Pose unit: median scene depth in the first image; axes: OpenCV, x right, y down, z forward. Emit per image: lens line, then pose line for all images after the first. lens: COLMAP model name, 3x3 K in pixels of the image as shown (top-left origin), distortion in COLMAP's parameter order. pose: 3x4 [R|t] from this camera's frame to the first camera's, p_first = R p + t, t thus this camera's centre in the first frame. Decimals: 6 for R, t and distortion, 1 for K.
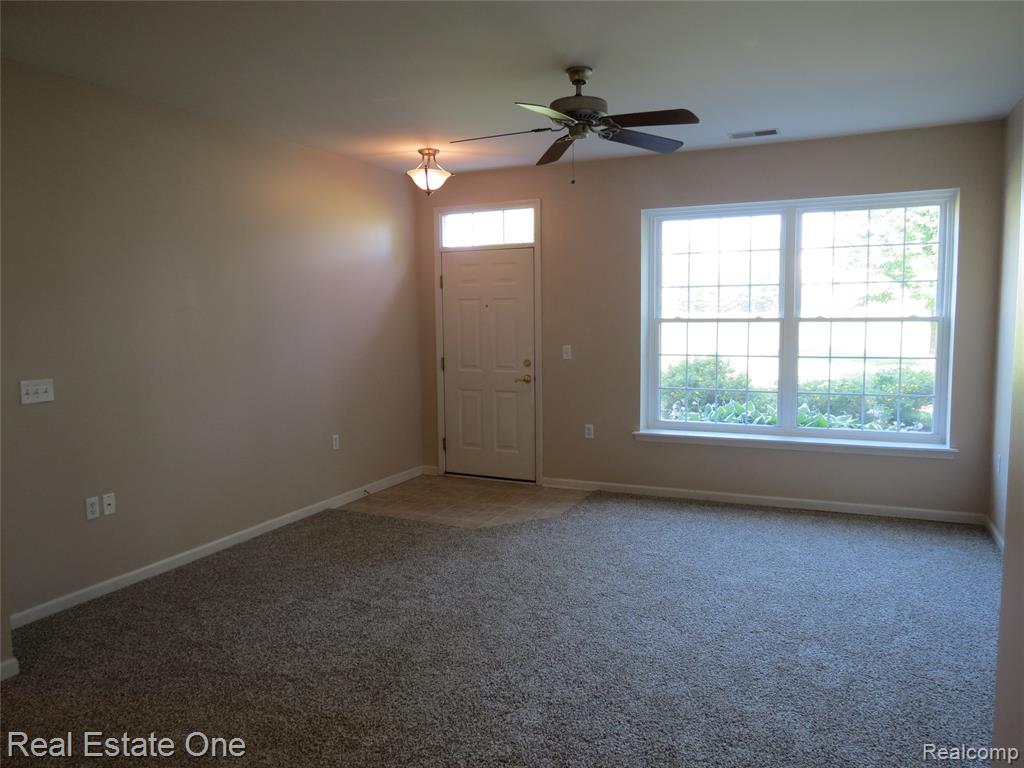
lens RADIAL K [[729.5, 0, 516.7], [0, 729.5, 383.9], [0, 0, 1]] dist [-0.031149, 0.003099]
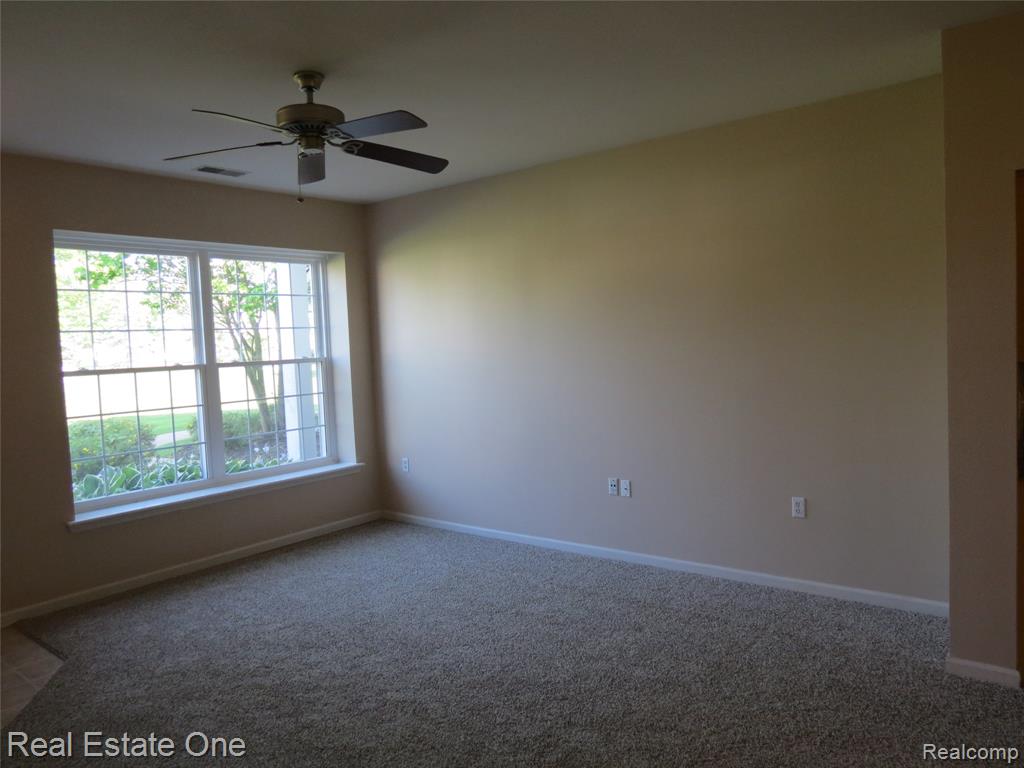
lens RADIAL K [[726.3, 0, 511.0], [0, 726.3, 379.4], [0, 0, 1]] dist [-0.002931, 0.002060]
pose [[0.239089, -0.045138, 0.969948, -0.511806], [0.133484, 0.990963, 0.013213, -0.033212], [-0.961779, 0.126314, 0.242954, 0.418198]]
